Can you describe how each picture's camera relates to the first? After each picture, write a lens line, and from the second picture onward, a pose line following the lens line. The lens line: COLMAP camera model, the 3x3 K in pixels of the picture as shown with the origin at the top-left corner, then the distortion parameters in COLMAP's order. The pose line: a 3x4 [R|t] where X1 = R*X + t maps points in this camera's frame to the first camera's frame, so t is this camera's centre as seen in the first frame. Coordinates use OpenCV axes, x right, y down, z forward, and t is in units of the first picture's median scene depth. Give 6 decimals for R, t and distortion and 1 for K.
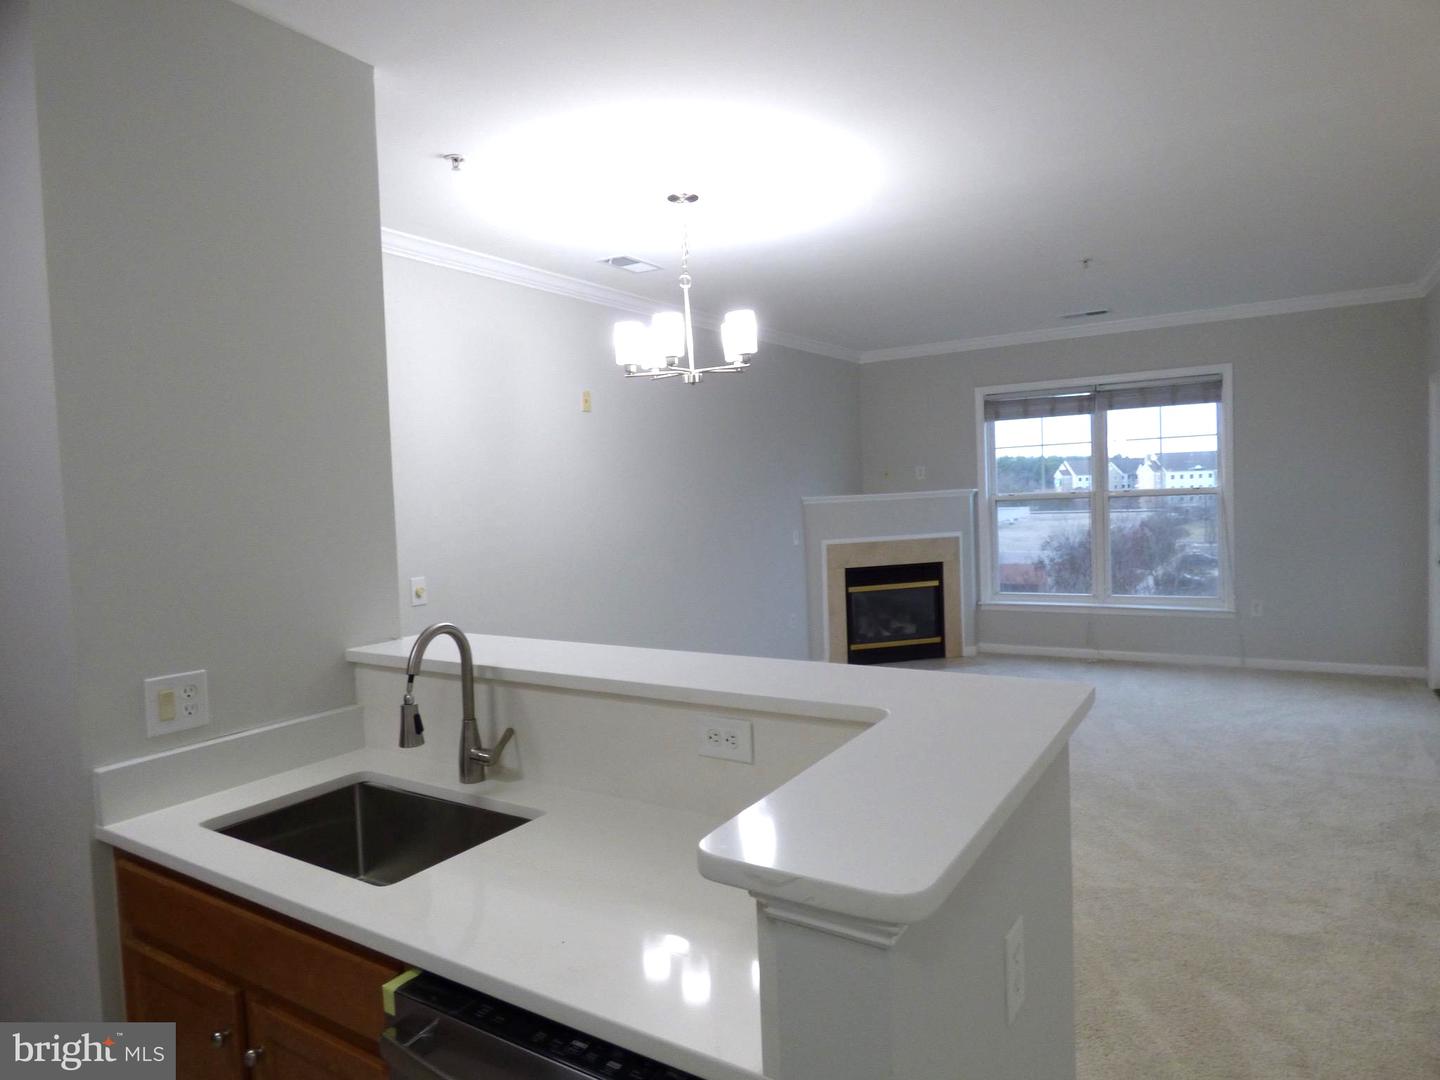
lens RADIAL K [[890.0, 0, 721.1], [0, 890.0, 533.5], [0, 0, 1]] dist [-0.003191, 0.001512]
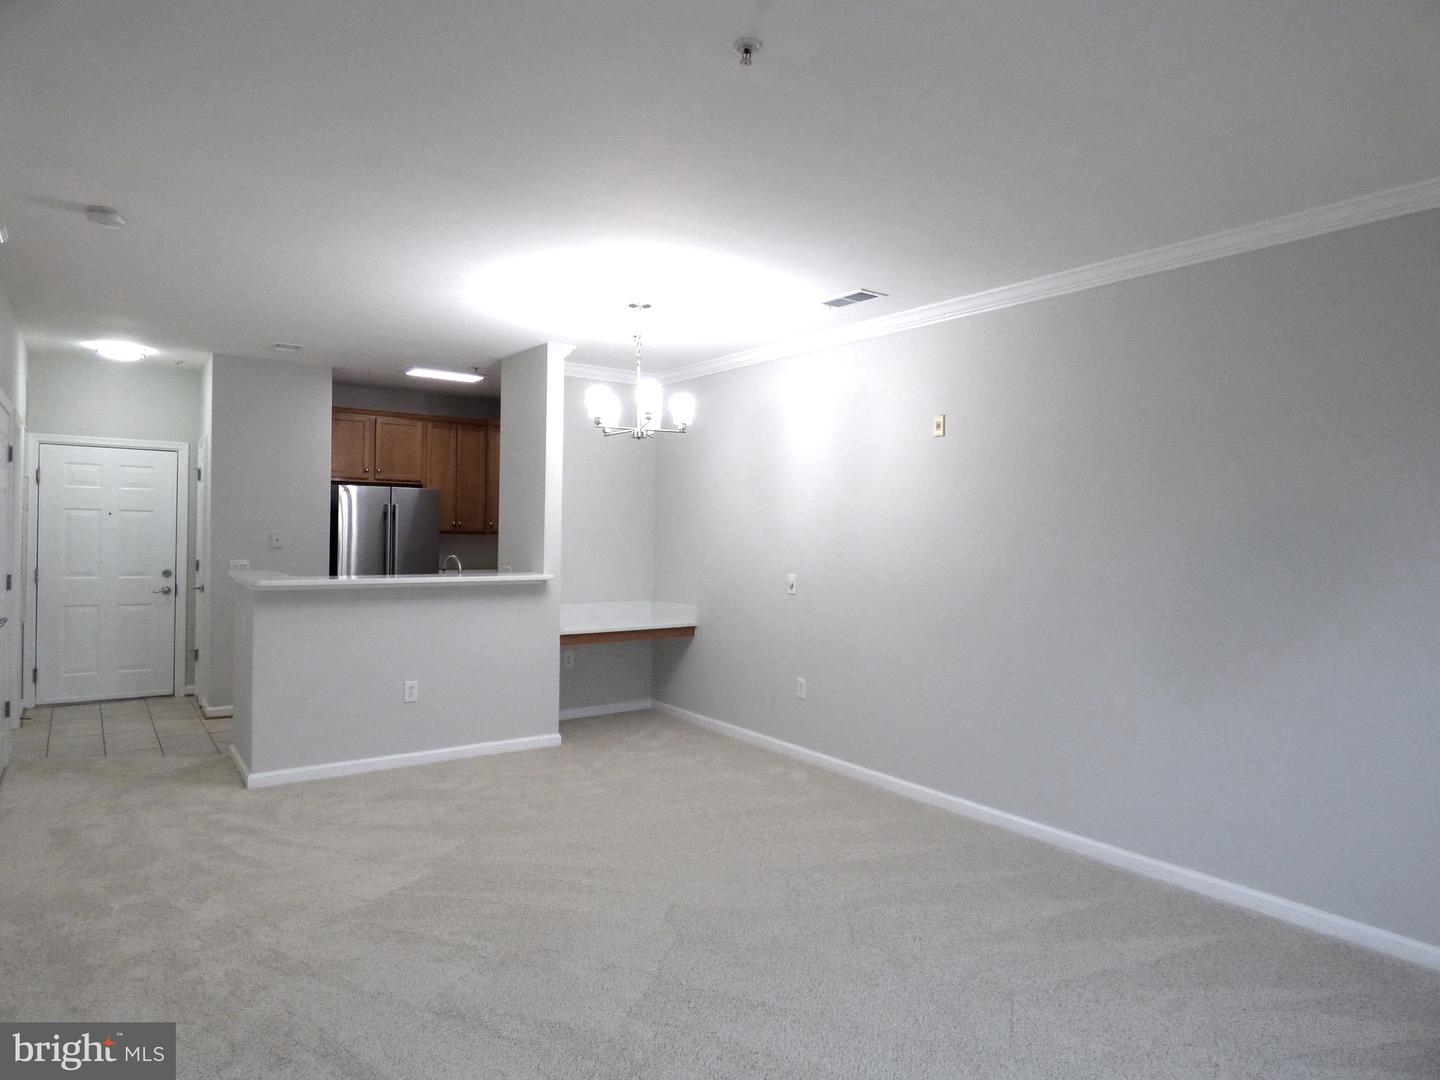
lens RADIAL K [[875.5, 0, 713.4], [0, 875.5, 539.6], [0, 0, 1]] dist [-0.015270, -0.002351]
pose [[-0.386849, 0.046371, -0.920976, 0.624849], [-0.045523, 0.996557, 0.069298, -0.060783], [0.921019, 0.068734, -0.383406, 0.882020]]
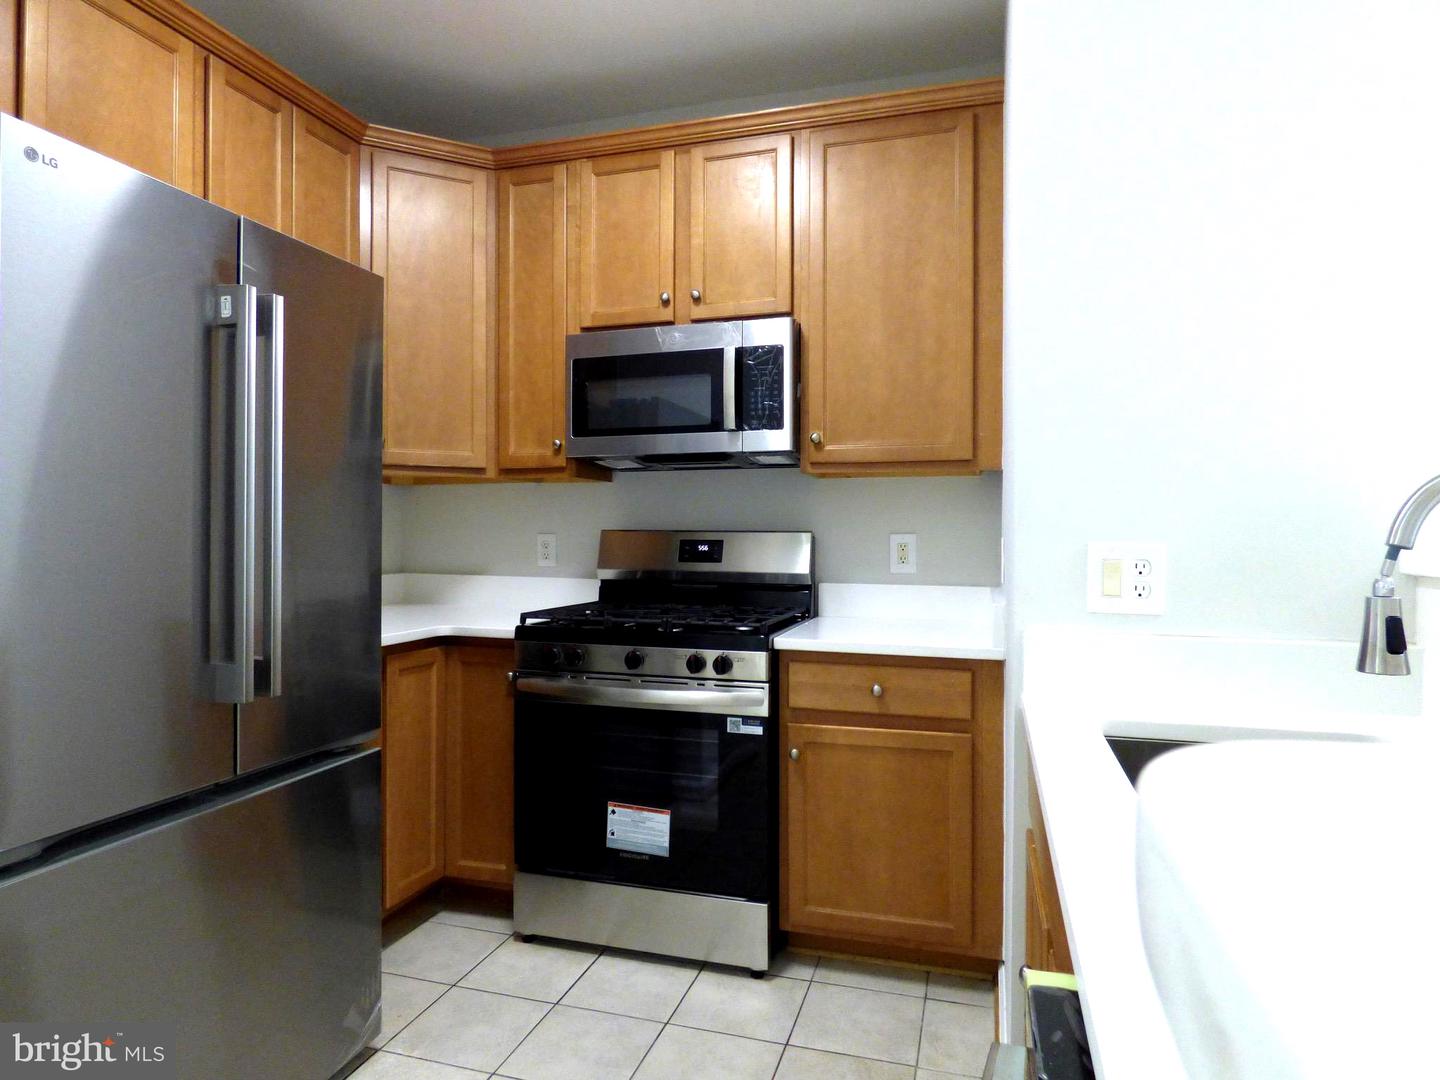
lens RADIAL K [[875.5, 0, 713.4], [0, 875.5, 539.6], [0, 0, 1]] dist [-0.015270, -0.002351]
pose [[0.268505, 0.049411, -0.962010, 0.013759], [-0.062542, 0.997471, 0.033776, 0.044748], [0.961246, 0.051097, 0.270916, 0.124473]]
